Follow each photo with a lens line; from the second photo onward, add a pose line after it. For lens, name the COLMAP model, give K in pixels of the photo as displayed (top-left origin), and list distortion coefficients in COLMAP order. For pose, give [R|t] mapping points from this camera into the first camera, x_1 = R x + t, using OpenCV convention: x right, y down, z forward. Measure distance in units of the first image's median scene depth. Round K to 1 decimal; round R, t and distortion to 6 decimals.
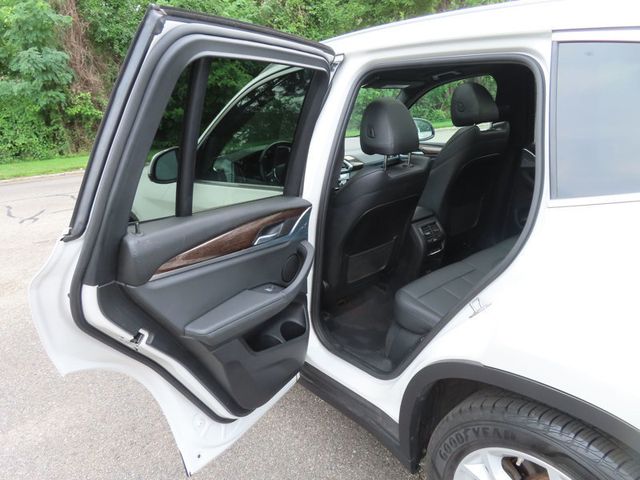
lens RADIAL K [[459.1, 0, 319.4], [0, 459.1, 239.5], [0, 0, 1]] dist [-0.018424, 0.014713]
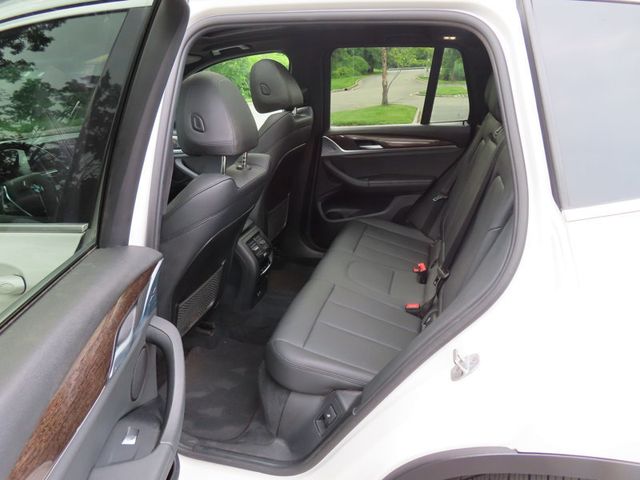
lens RADIAL K [[459.1, 0, 320.6], [0, 459.1, 241.1], [0, 0, 1]] dist [-0.018424, 0.014713]
pose [[0.819682, -0.167970, 0.547638, -0.120410], [0.152308, 0.985535, 0.074312, -0.077282], [-0.552199, 0.022497, 0.833409, 0.309641]]
